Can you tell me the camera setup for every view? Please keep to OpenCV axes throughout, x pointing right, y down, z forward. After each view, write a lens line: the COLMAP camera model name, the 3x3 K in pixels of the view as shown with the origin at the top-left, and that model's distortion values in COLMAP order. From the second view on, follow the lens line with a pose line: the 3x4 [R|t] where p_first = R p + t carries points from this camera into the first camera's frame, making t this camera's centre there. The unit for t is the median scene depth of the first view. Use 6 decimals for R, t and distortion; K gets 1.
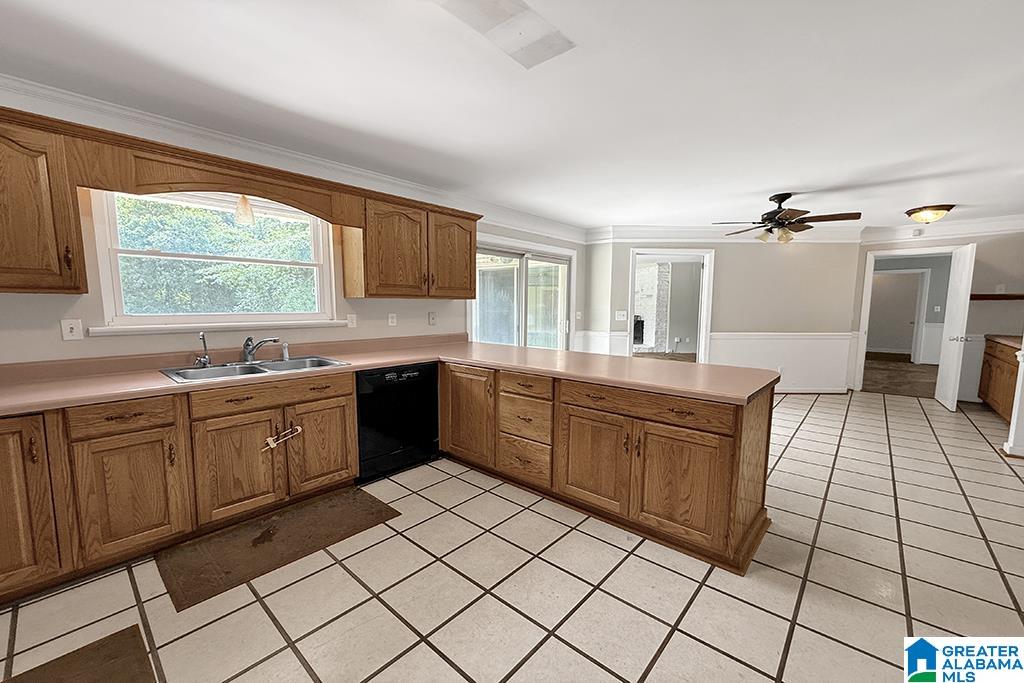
lens RADIAL K [[408.2, 0, 512.0], [0, 408.2, 341.5], [0, 0, 1]] dist [-0.002024, -0.000110]
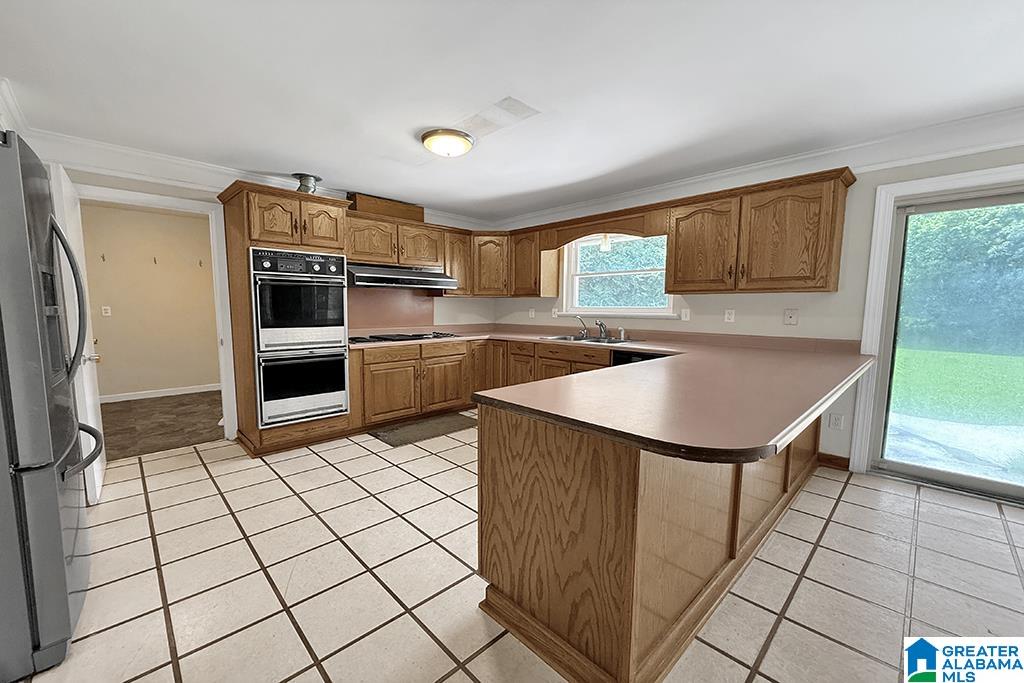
lens RADIAL K [[408.2, 0, 512.0], [0, 408.2, 341.5], [0, 0, 1]] dist [-0.002024, -0.000110]
pose [[-0.070671, 0.084641, -0.993902, 0.792311], [-0.088910, 0.991893, 0.090792, -0.038161], [0.993529, 0.094784, -0.062573, 0.613207]]
